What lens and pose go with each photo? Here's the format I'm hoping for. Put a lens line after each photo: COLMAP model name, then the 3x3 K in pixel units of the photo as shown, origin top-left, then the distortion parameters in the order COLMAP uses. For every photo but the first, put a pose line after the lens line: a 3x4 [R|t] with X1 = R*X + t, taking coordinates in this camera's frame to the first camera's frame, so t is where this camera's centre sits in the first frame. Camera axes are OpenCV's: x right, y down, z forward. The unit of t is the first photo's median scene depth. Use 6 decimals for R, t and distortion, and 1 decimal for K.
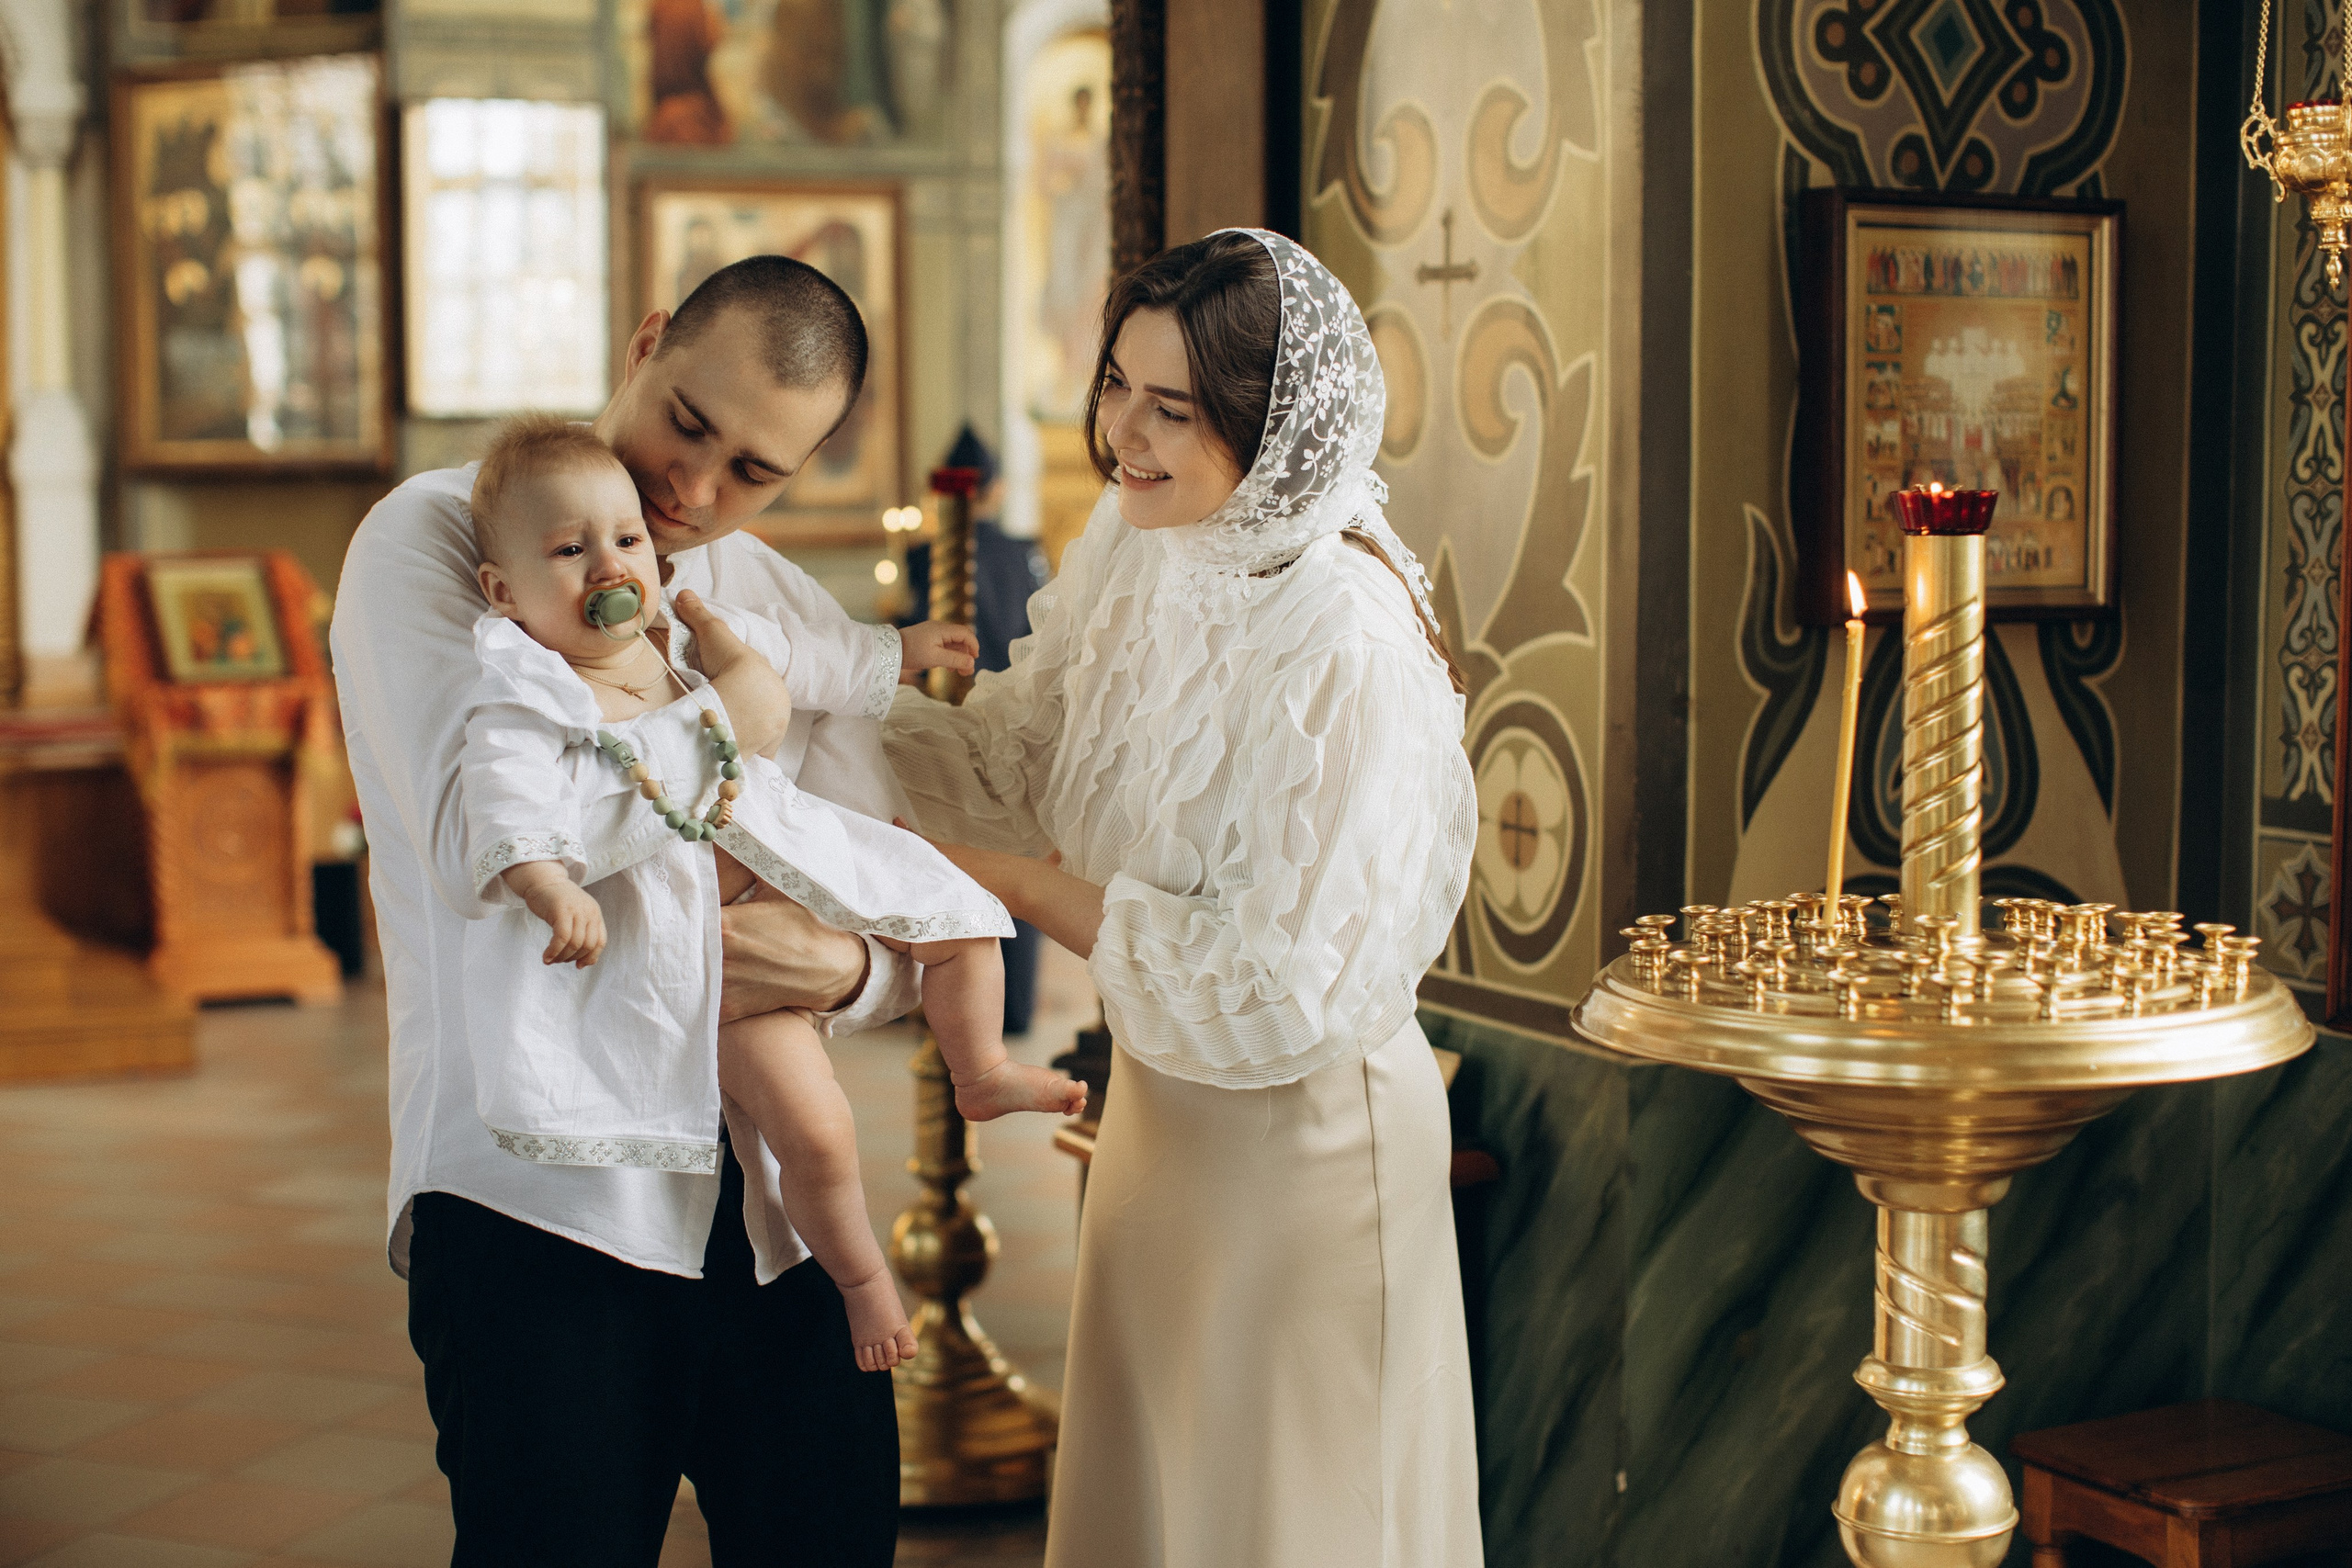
lens RADIAL K [[3531.5, 0, 1133.8], [0, 3531.5, 750.2], [0, 0, 1]] dist [-0.166473, 0.320975]
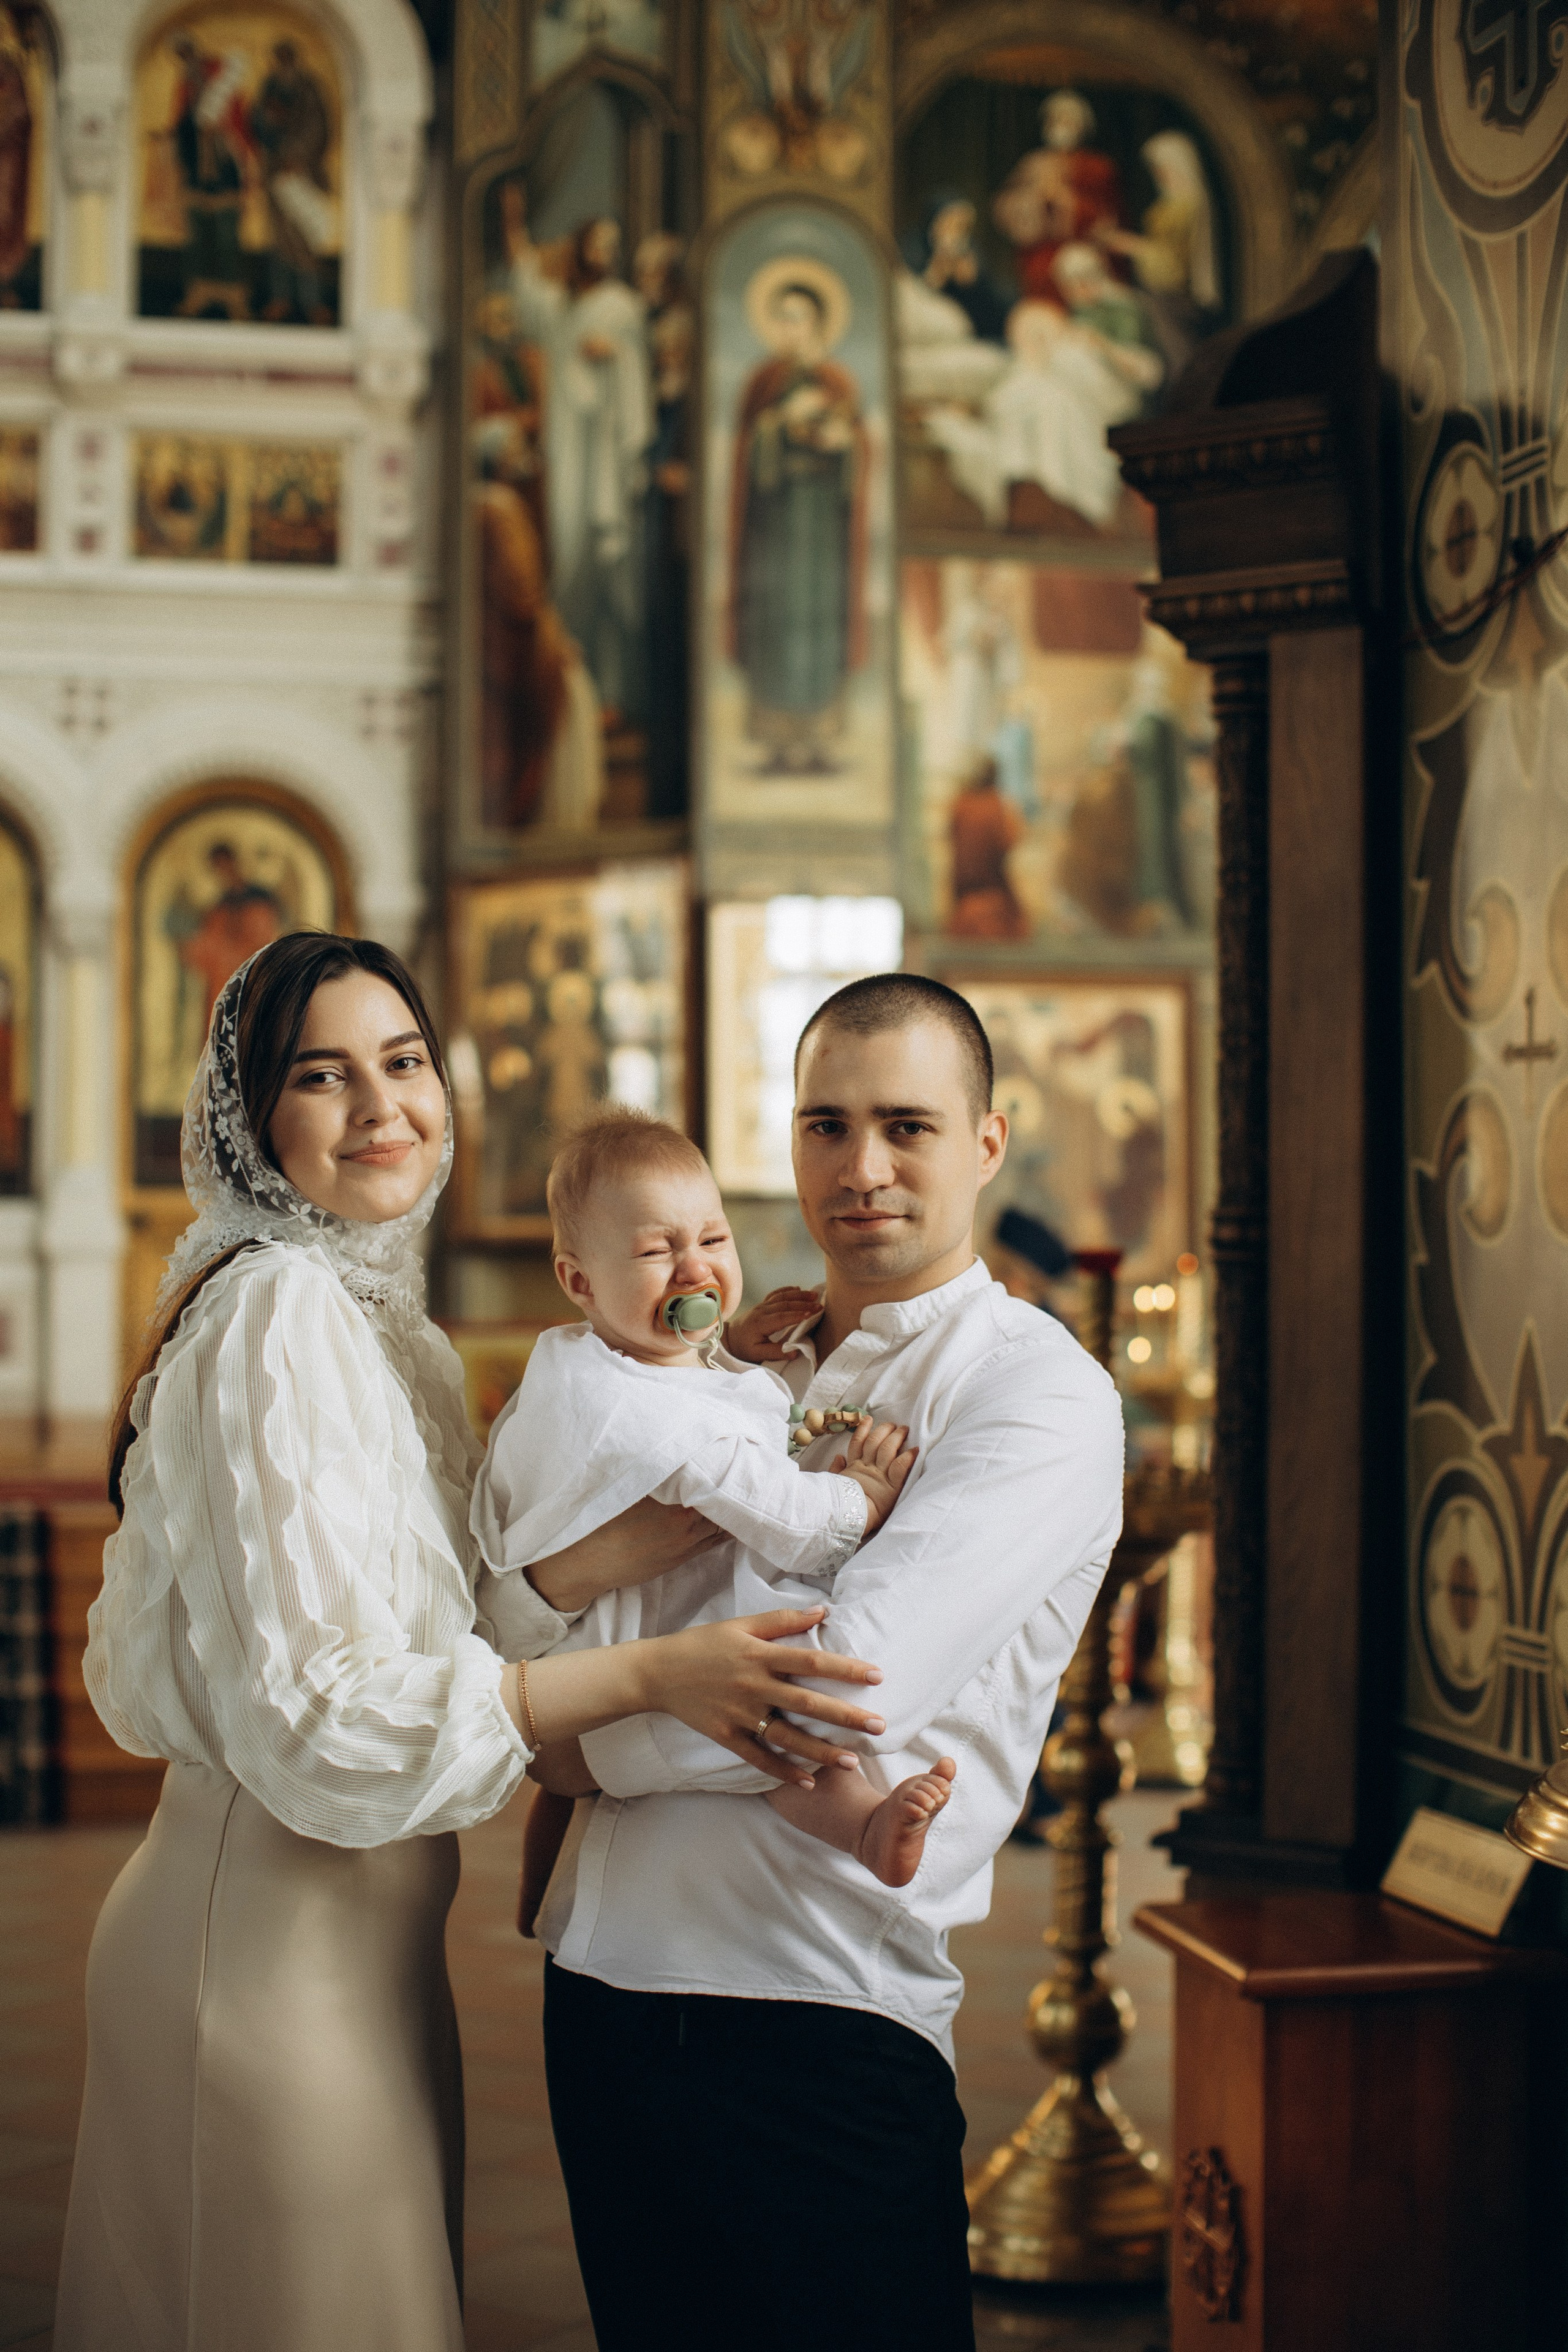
lens RADIAL K [[3375.2, 0, 776.4], [0, 3375.2, 1179.5], [0, 0, 1]] dist [-0.176459, 0.370603]
pose [[0.977943, 0.001204, -0.208869, 0.081607], [-0.022147, 0.994944, -0.097960, -0.002721], [0.207695, 0.100426, 0.973025, 0.041693]]
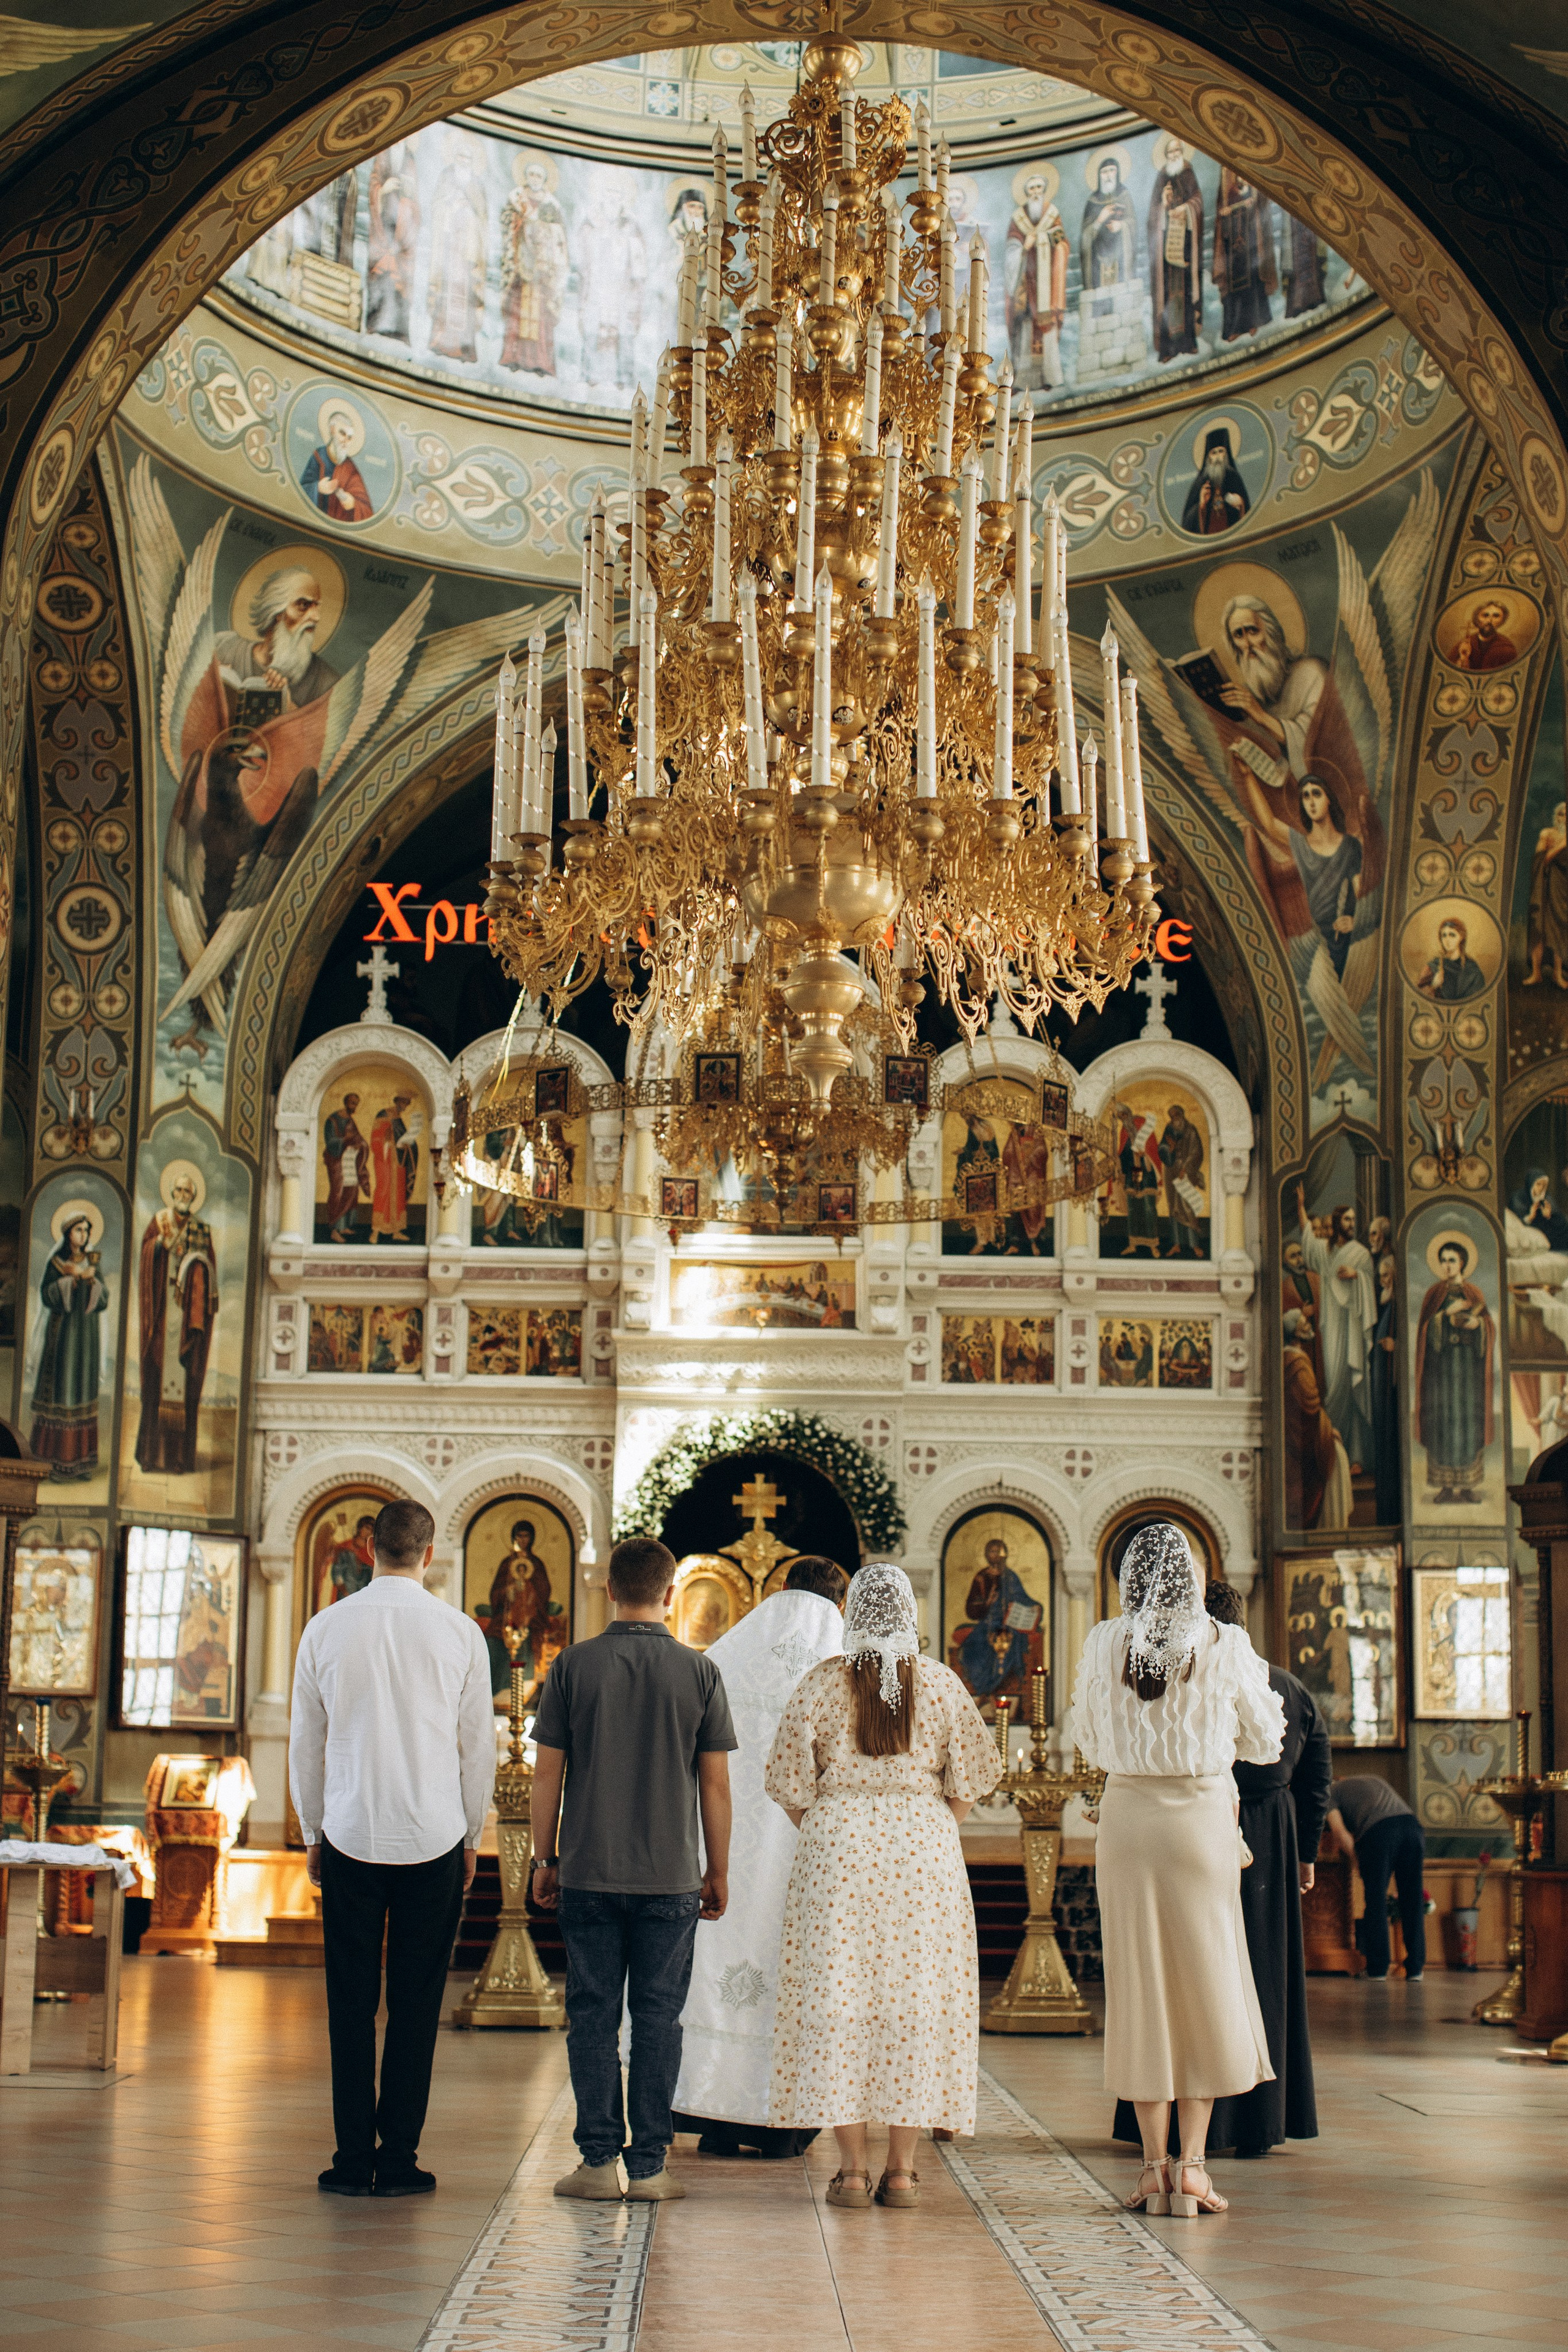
lens RADIAL K [[3428.1, 0, 779.2], [0, 3428.1, 1184.3], [0, 0, 1]] dist [-0.164216, 0.277892]
pose [[0.913837, -0.057057, -0.402053, 0.862400], [-0.052046, 0.965457, -0.255310, 0.408569], [0.402732, 0.254237, 0.879301, -3.103287]]
